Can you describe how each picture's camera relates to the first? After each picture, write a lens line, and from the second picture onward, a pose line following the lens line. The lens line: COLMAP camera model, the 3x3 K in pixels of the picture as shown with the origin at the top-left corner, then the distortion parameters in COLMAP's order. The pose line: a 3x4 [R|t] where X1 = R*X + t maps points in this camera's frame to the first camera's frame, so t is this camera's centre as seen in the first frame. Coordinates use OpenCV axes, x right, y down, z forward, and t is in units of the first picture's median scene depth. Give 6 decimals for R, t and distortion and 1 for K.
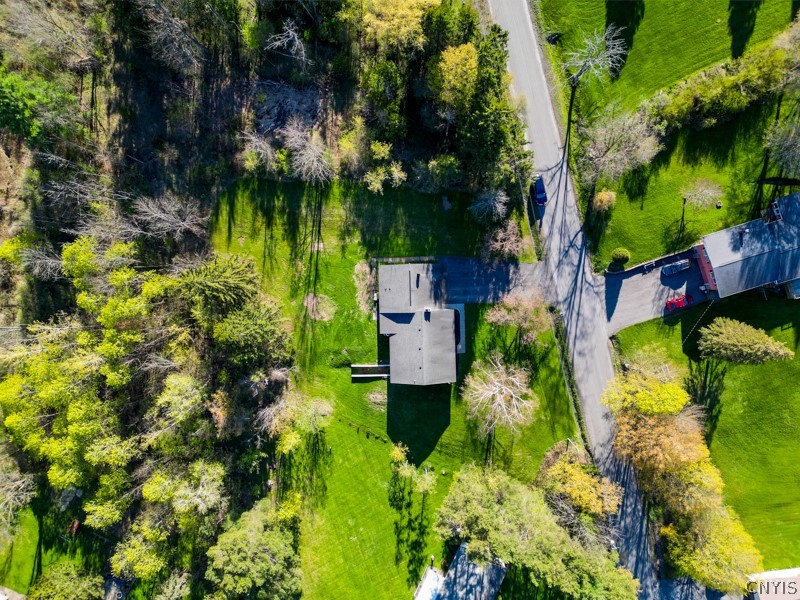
lens RADIAL K [[561.5, 0, 401.4], [0, 561.5, 299.7], [0, 0, 1]] dist [0.077486, -0.065660]
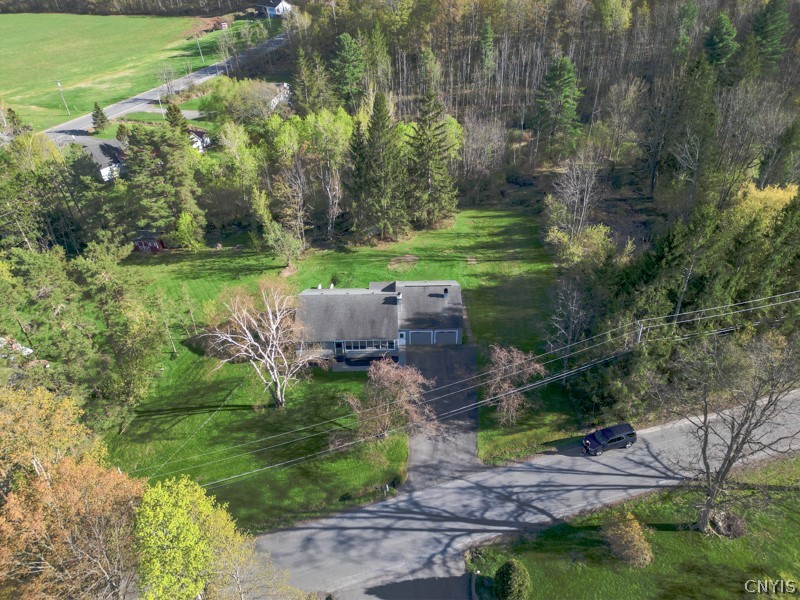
lens RADIAL K [[561.5, 0, 400.1], [0, 561.5, 294.9], [0, 0, 1]] dist [0.077486, -0.065660]
pose [[-0.013608, 0.568394, -0.822644, 0.610683], [-0.999907, -0.008275, 0.010822, 0.009345], [-0.000657, 0.822715, 0.568454, 0.548167]]
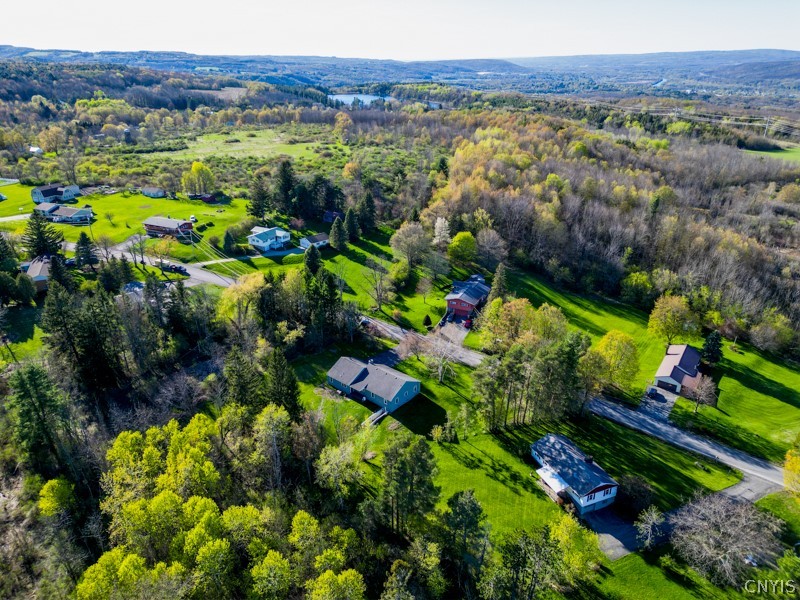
lens RADIAL K [[561.5, 0, 402.2], [0, 561.5, 292.1], [0, 0, 1]] dist [0.077486, -0.065660]
pose [[0.672248, -0.274043, 0.687738, -0.832733], [0.740308, 0.242359, -0.627061, 0.925055], [0.005162, 0.930679, 0.365802, 0.259556]]
